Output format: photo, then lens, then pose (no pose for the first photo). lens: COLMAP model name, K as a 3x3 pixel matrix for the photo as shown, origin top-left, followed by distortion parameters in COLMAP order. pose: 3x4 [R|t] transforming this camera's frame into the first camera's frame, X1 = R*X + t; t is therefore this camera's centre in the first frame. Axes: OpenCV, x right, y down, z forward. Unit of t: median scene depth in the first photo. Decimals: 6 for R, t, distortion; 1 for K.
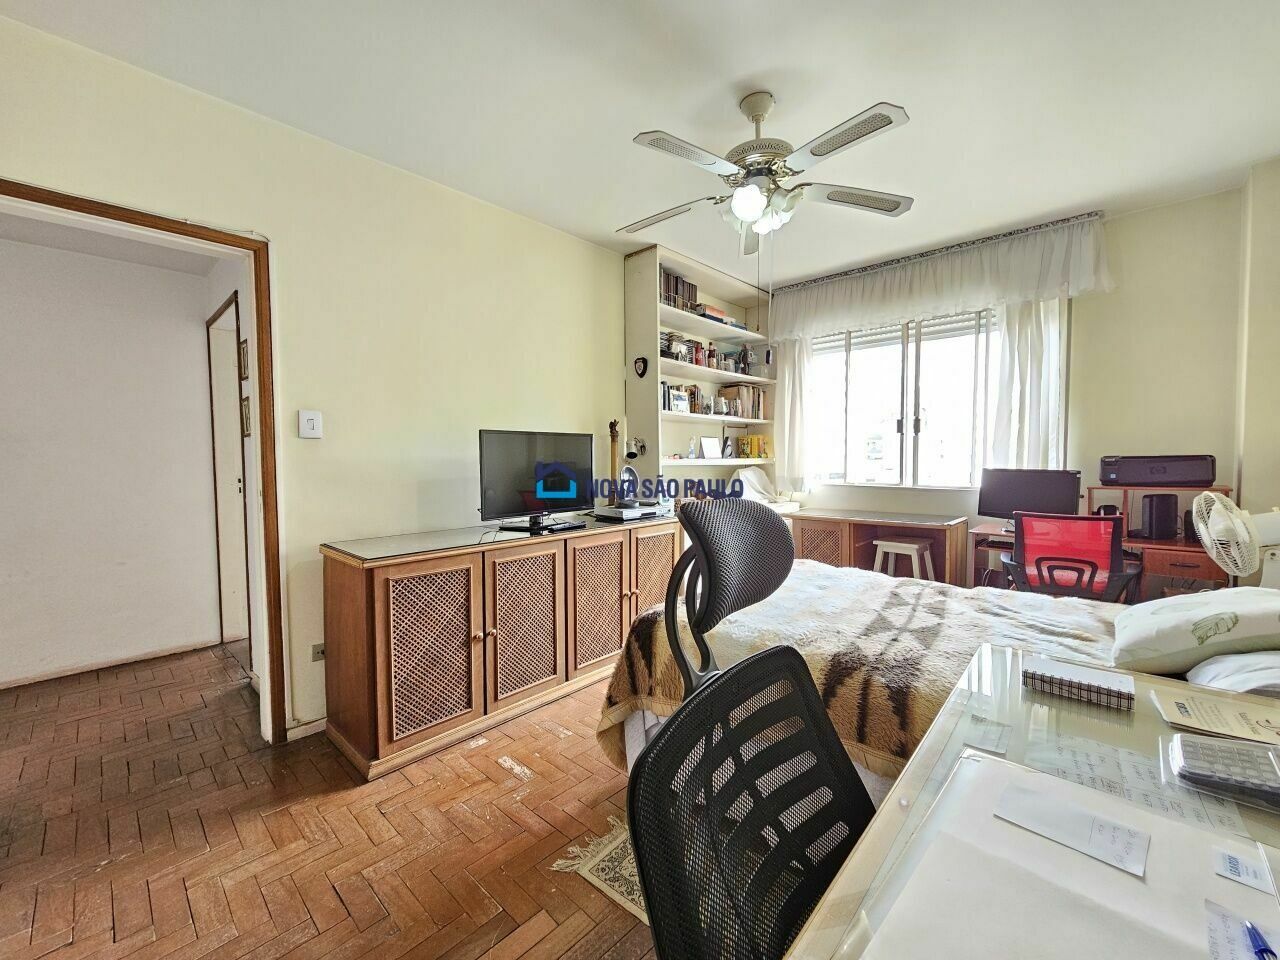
lens RADIAL K [[523.6, 0, 640.7], [0, 523.6, 479.9], [0, 0, 1]] dist [-0.001532, 0.000188]
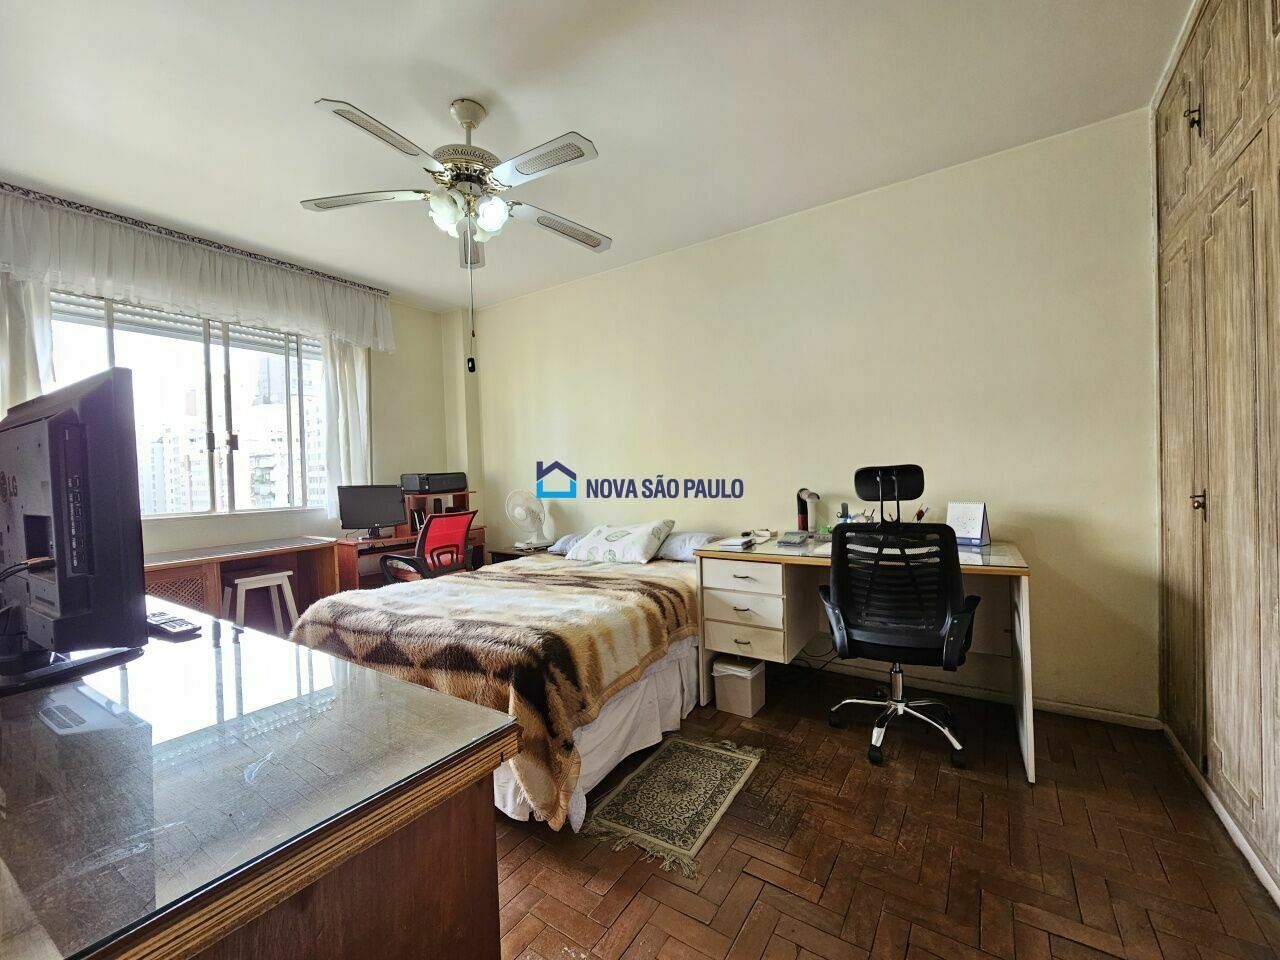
lens RADIAL K [[523.6, 0, 640.7], [0, 523.6, 479.9], [0, 0, 1]] dist [-0.001532, 0.000188]
pose [[-0.158686, -0.004158, 0.987320, -0.485822], [0.072516, 0.997241, 0.015855, -0.006209], [-0.984663, 0.074112, -0.157947, 0.526885]]
